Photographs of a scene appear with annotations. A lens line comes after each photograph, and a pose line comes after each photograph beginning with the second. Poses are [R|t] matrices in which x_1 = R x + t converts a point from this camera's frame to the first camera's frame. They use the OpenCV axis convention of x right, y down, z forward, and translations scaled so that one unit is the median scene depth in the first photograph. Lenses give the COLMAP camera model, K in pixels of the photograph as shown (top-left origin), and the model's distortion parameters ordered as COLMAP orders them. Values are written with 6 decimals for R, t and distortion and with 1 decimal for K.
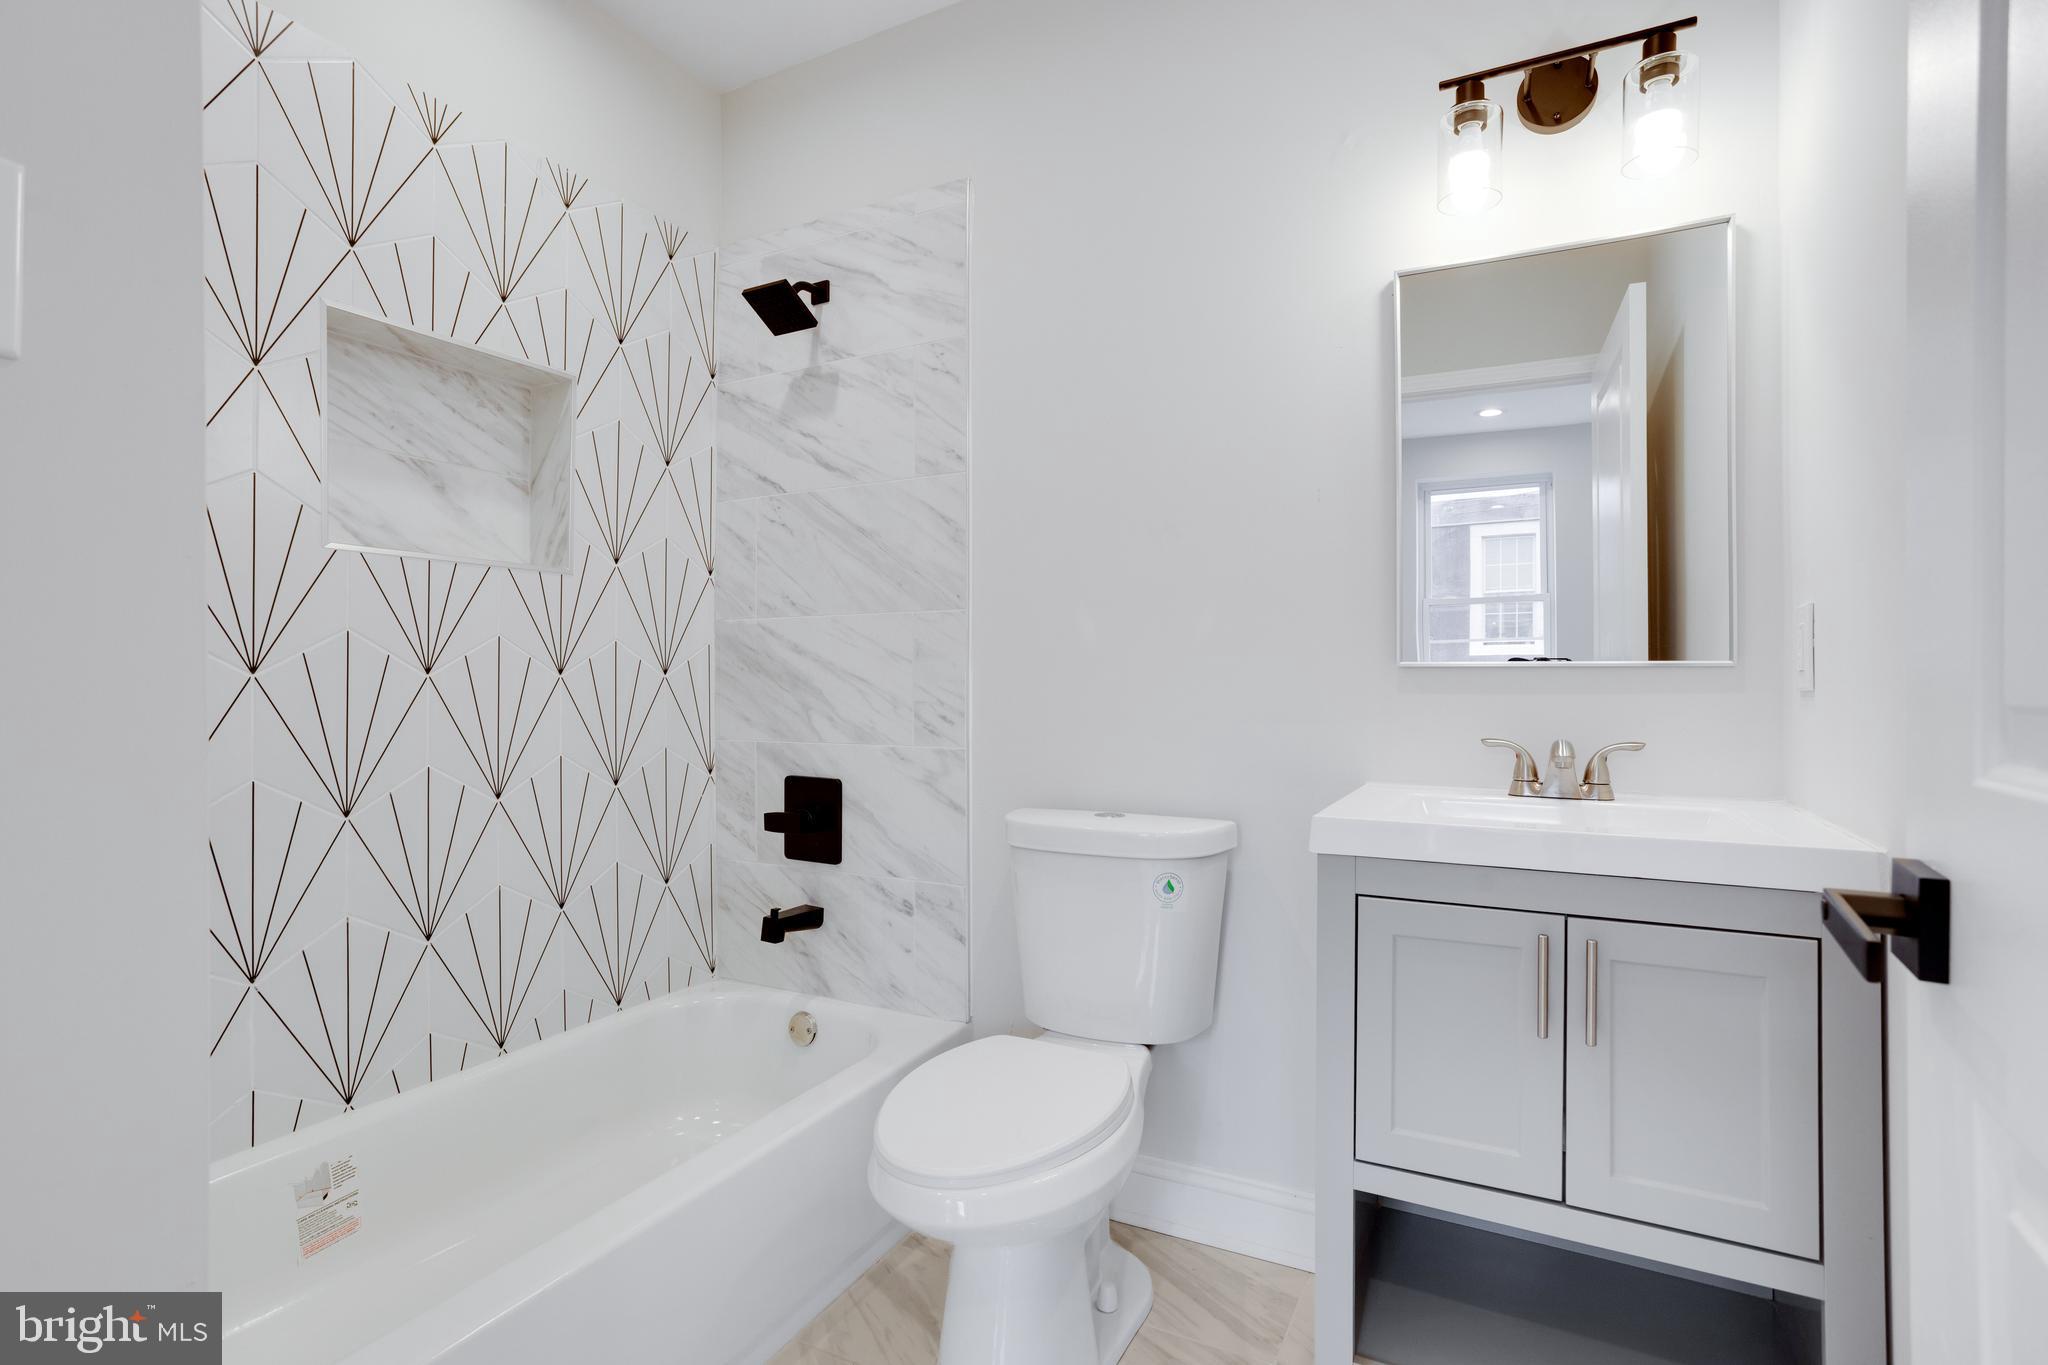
lens RADIAL K [[983.9, 0, 1009.6], [0, 983.9, 676.8], [0, 0, 1]] dist [-0.000588, 0.001194]
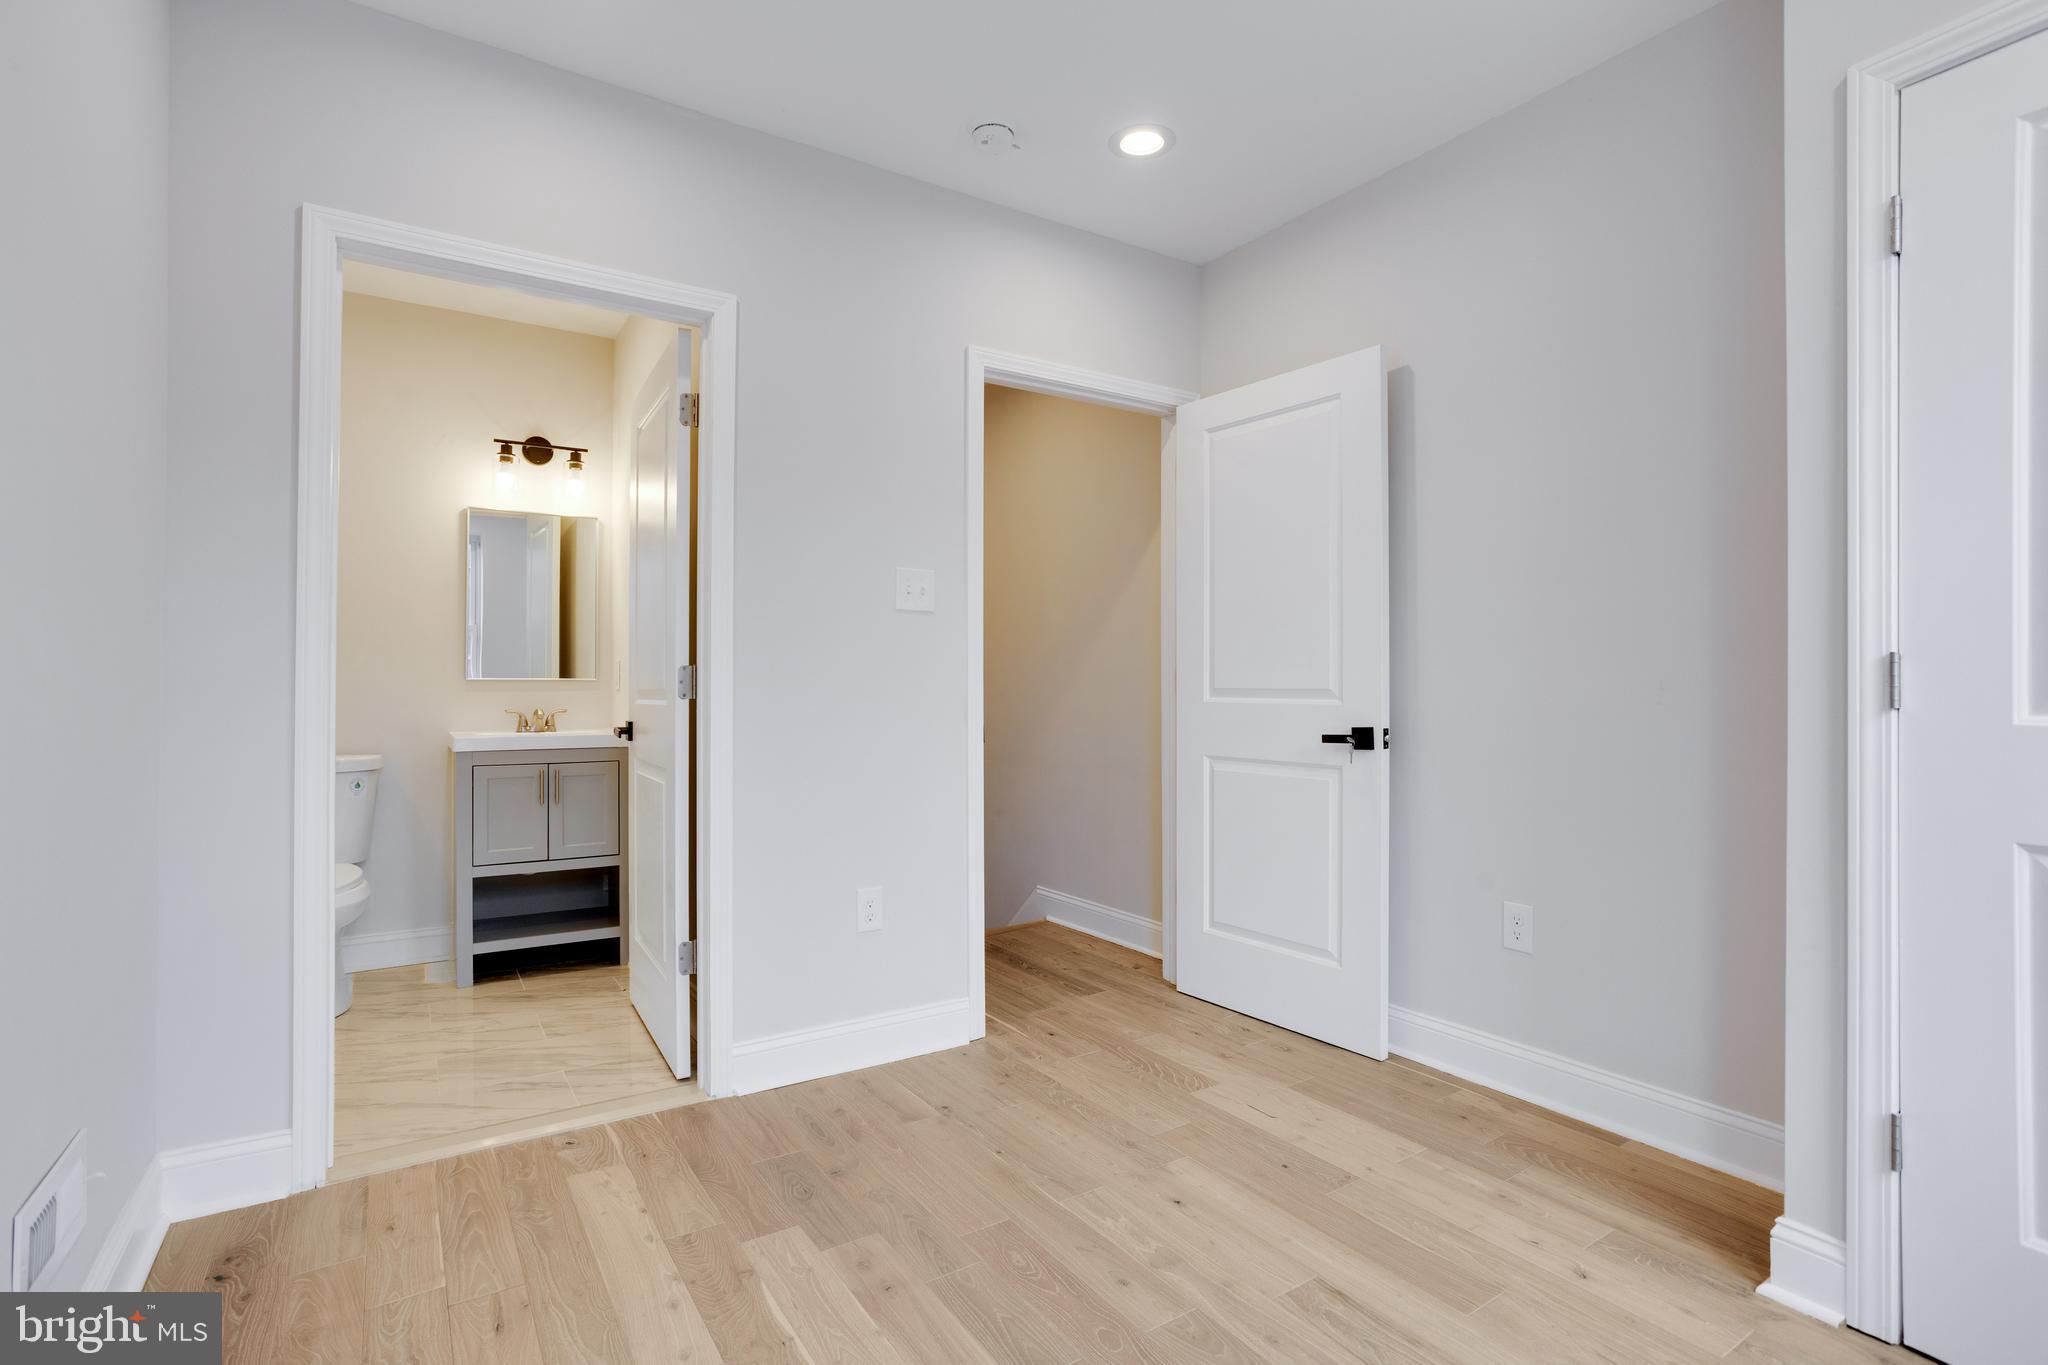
lens RADIAL K [[983.9, 0, 1013.3], [0, 983.9, 683.0], [0, 0, 1]] dist [-0.000588, 0.001194]
pose [[0.506947, 0.004794, 0.861964, -1.023483], [-0.004686, 0.999985, -0.002806, -0.000967], [-0.861965, -0.002617, 0.506962, -1.367796]]
